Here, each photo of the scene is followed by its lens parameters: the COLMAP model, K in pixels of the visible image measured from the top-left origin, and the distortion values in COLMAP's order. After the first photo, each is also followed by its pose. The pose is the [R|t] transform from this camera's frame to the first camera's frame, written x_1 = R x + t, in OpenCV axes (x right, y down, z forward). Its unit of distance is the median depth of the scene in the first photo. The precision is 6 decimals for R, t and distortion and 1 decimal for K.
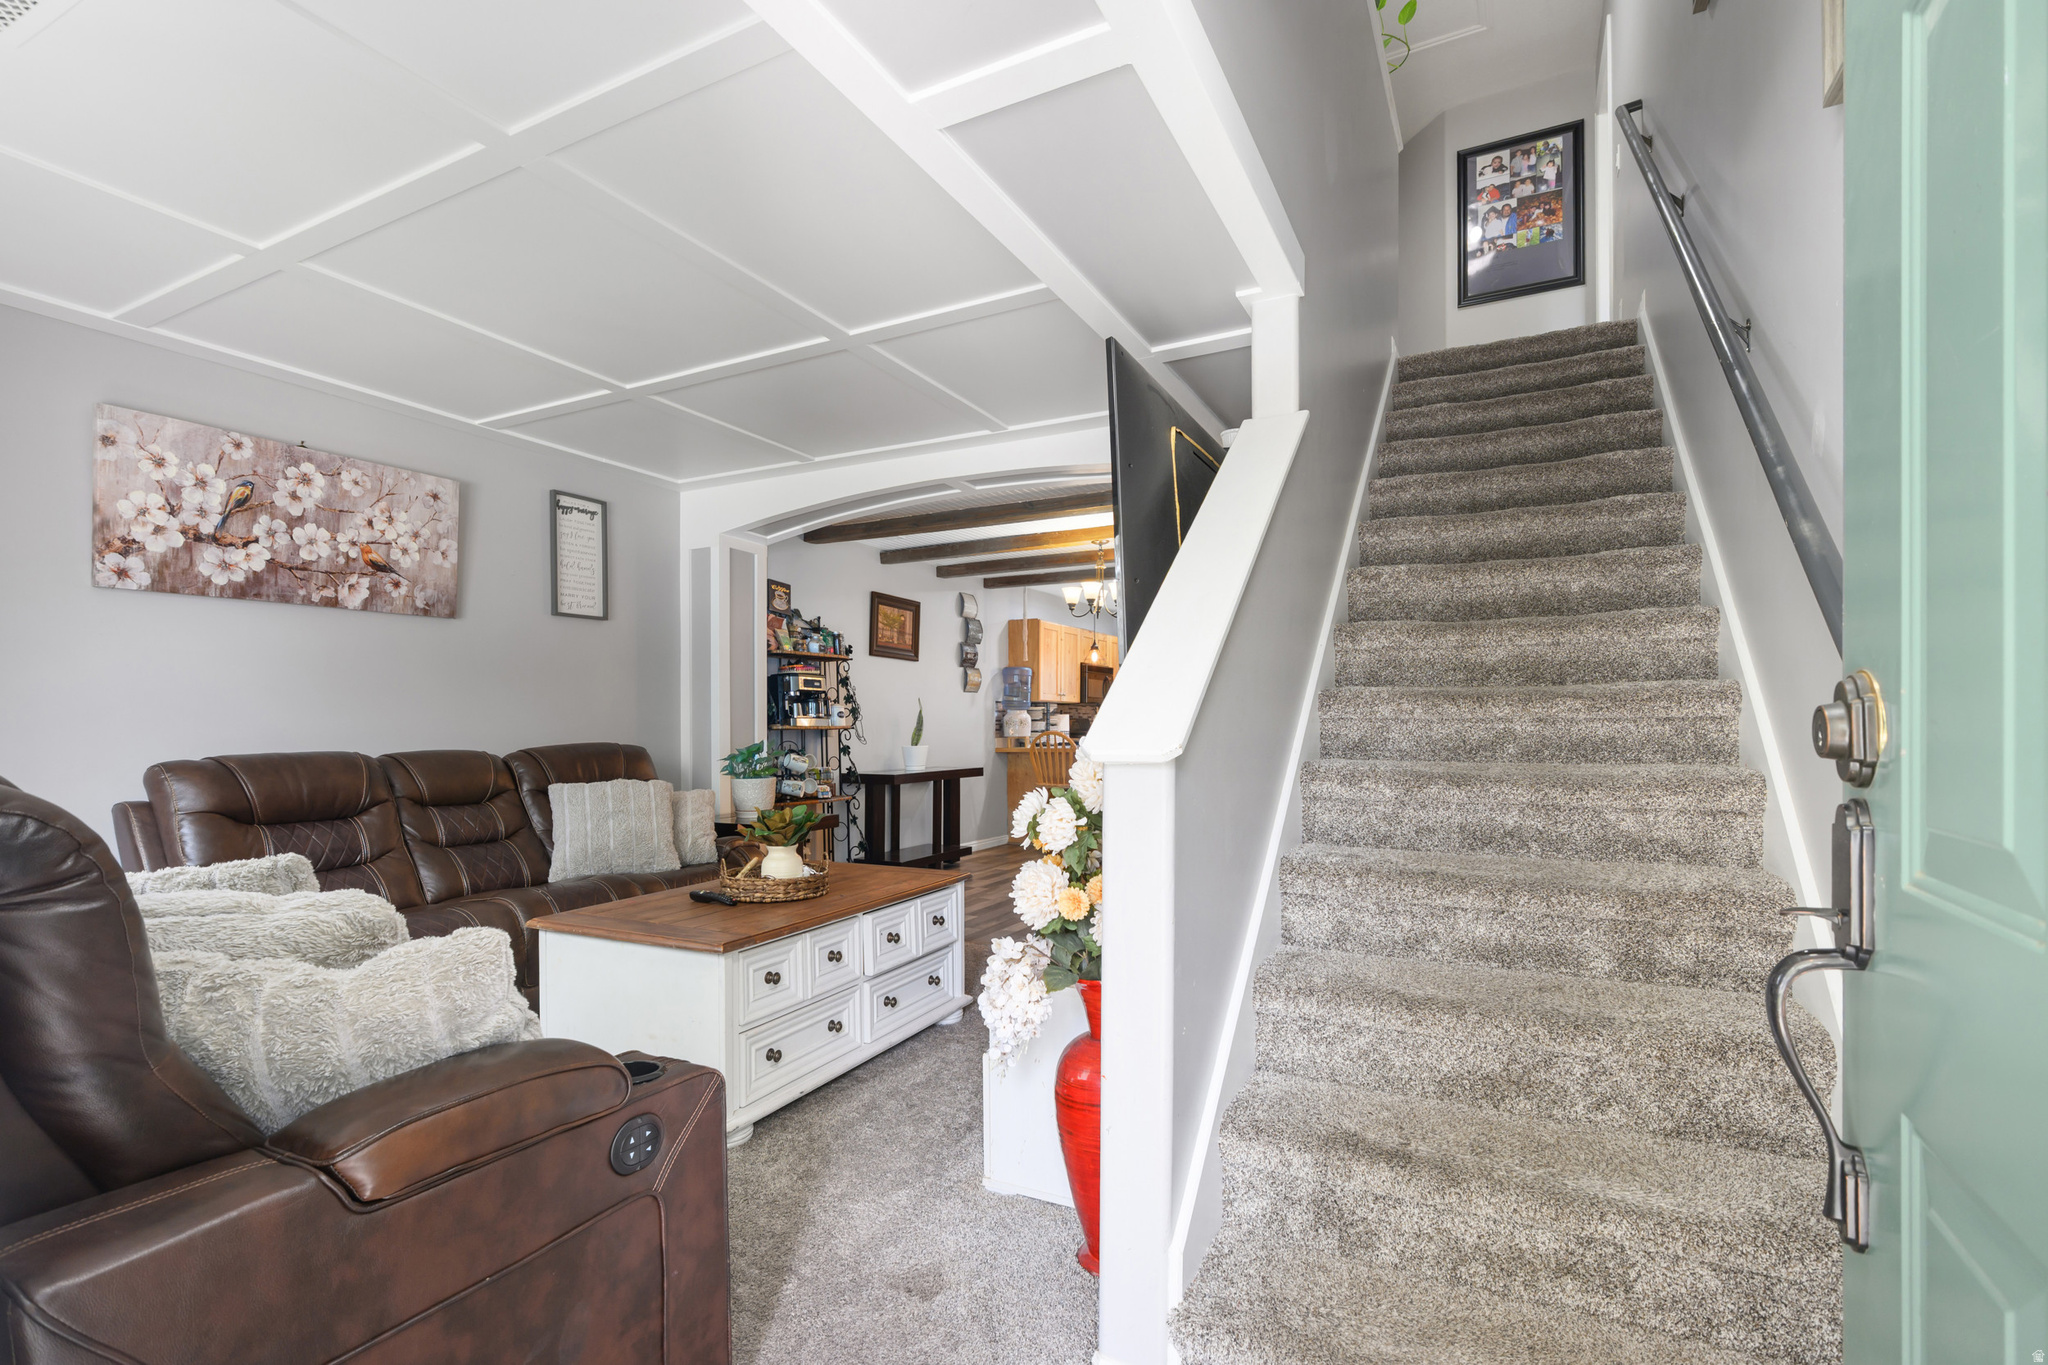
lens RADIAL K [[923.8, 0, 1012.5], [0, 923.8, 725.9], [0, 0, 1]] dist [0.005503, -0.004061]
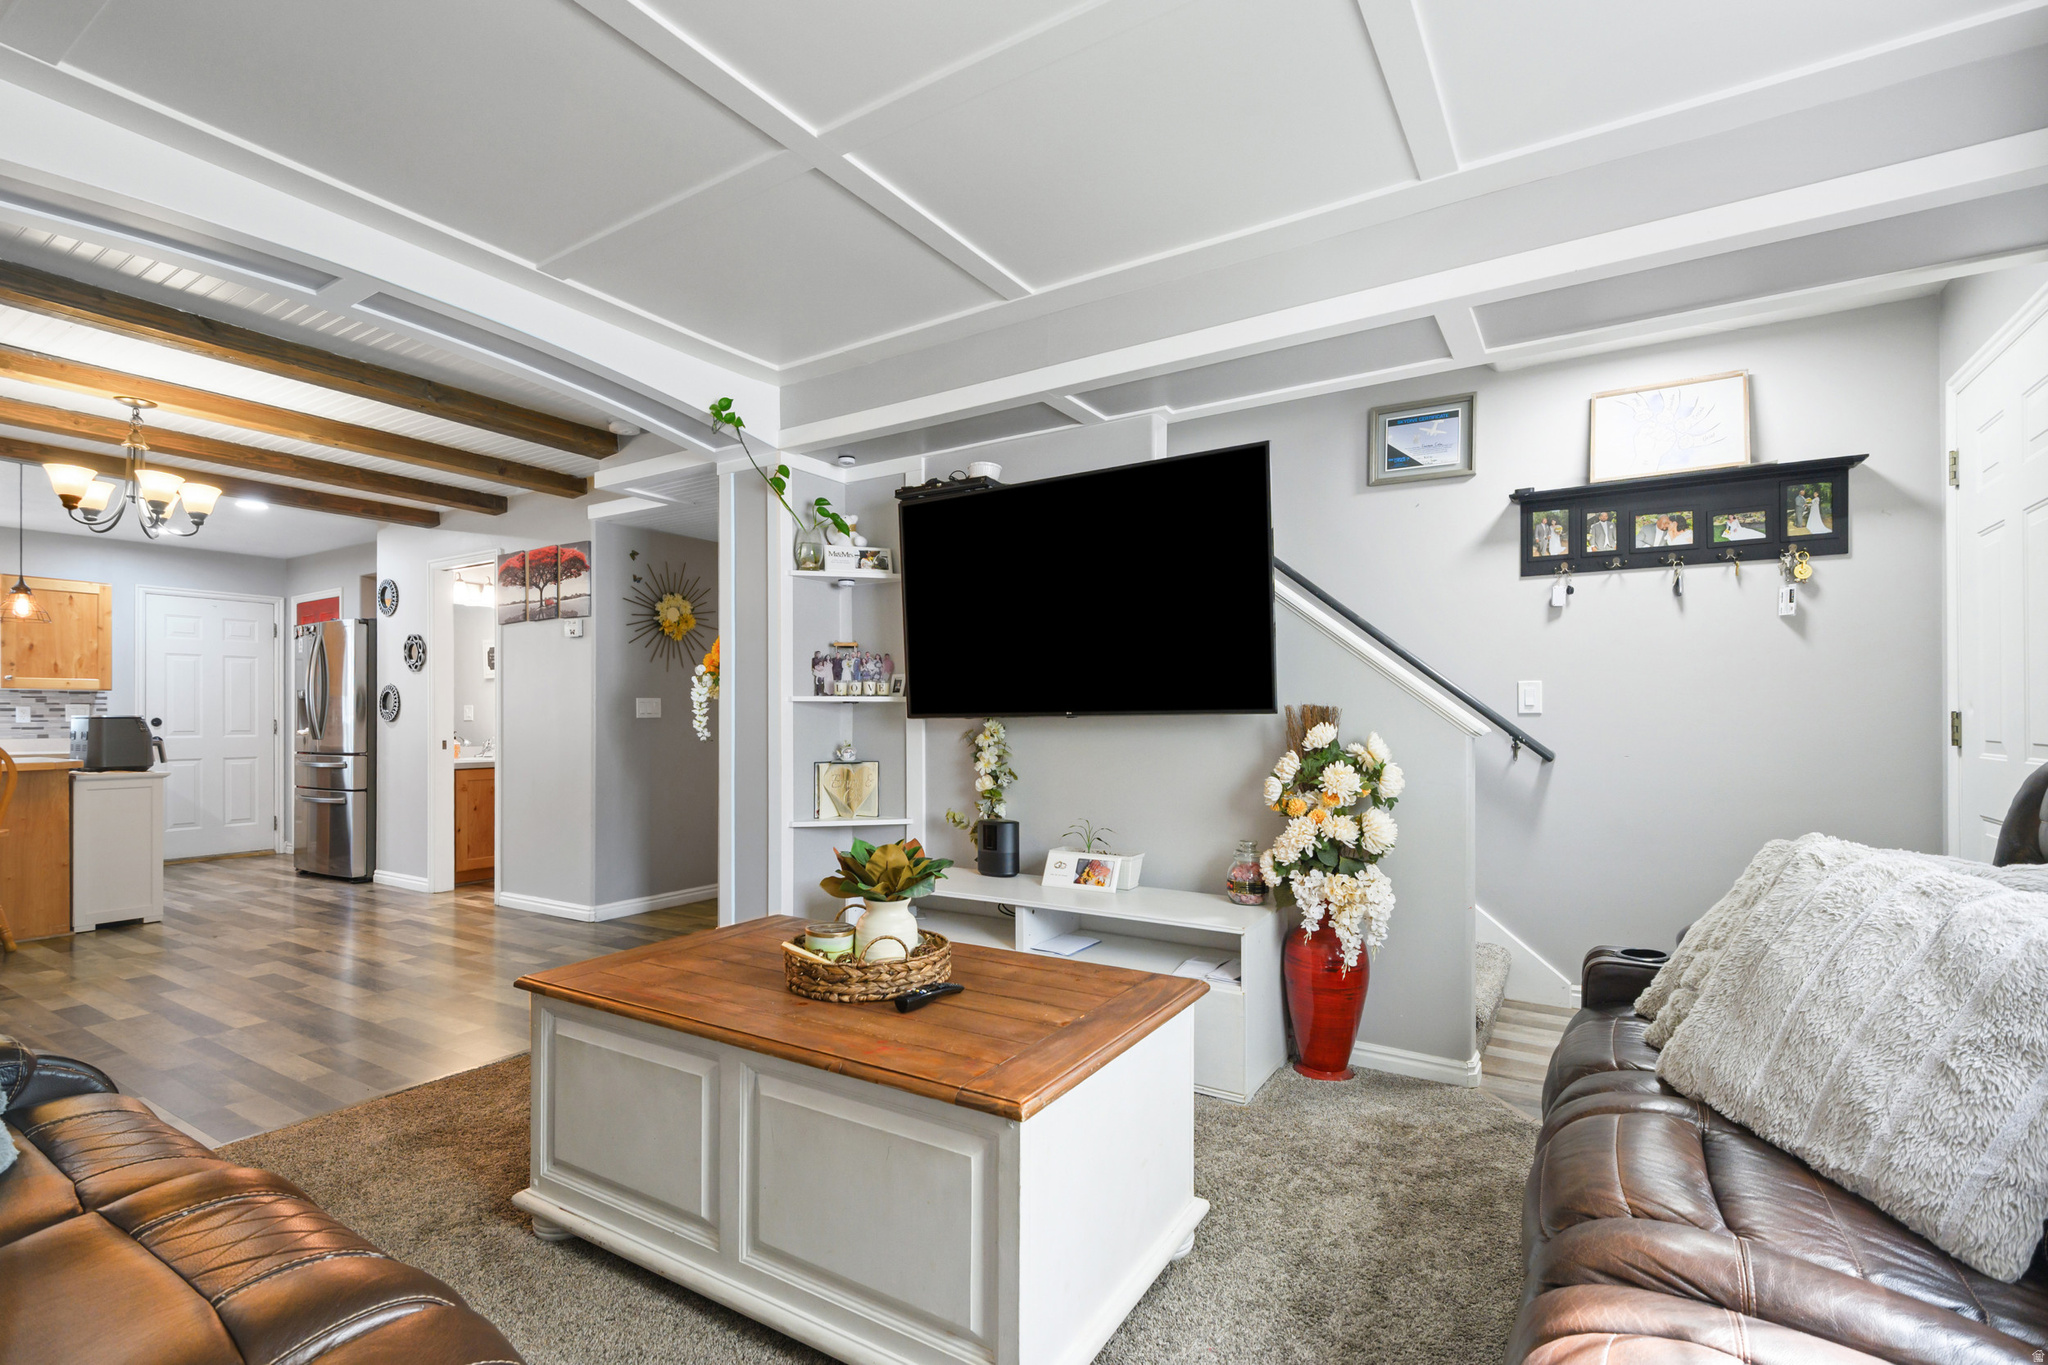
lens RADIAL K [[923.8, 0, 1008.6], [0, 923.8, 705.1], [0, 0, 1]] dist [0.005503, -0.004061]
pose [[0.076420, 0.011103, 0.997014, -0.696109], [0.008852, 0.999891, -0.011813, -0.000067], [-0.997036, 0.009728, 0.076313, 0.661538]]
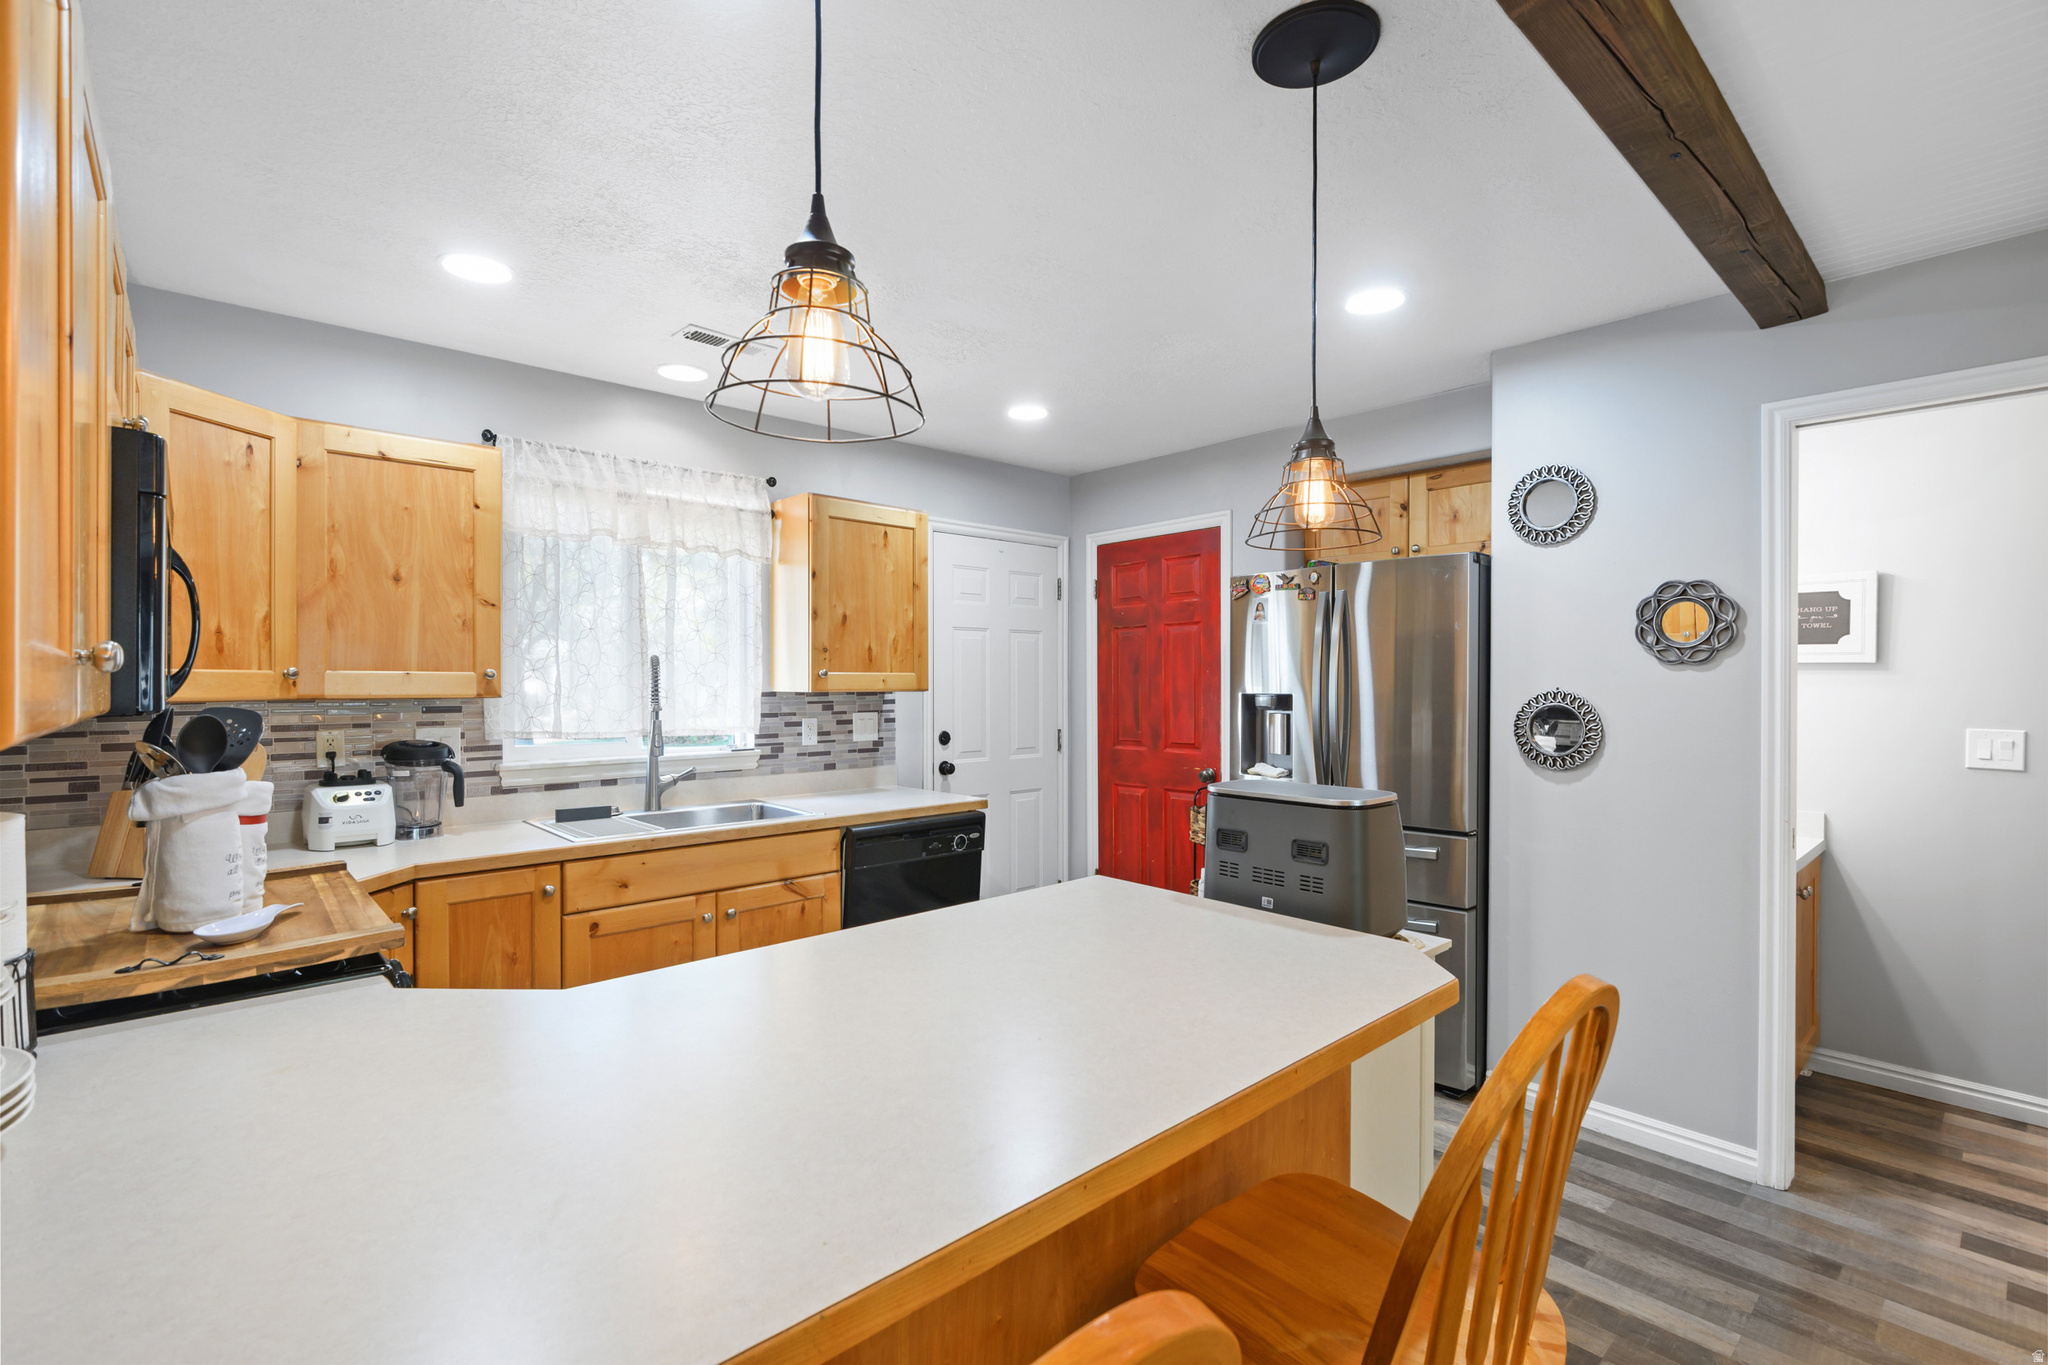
lens RADIAL K [[923.8, 0, 1040.5], [0, 923.8, 686.5], [0, 0, 1]] dist [0.005503, -0.004061]
pose [[0.331190, -0.005542, 0.943548, -0.025819], [0.001543, 0.999985, 0.005332, -0.073240], [-0.943563, -0.000310, 0.331193, 2.008546]]
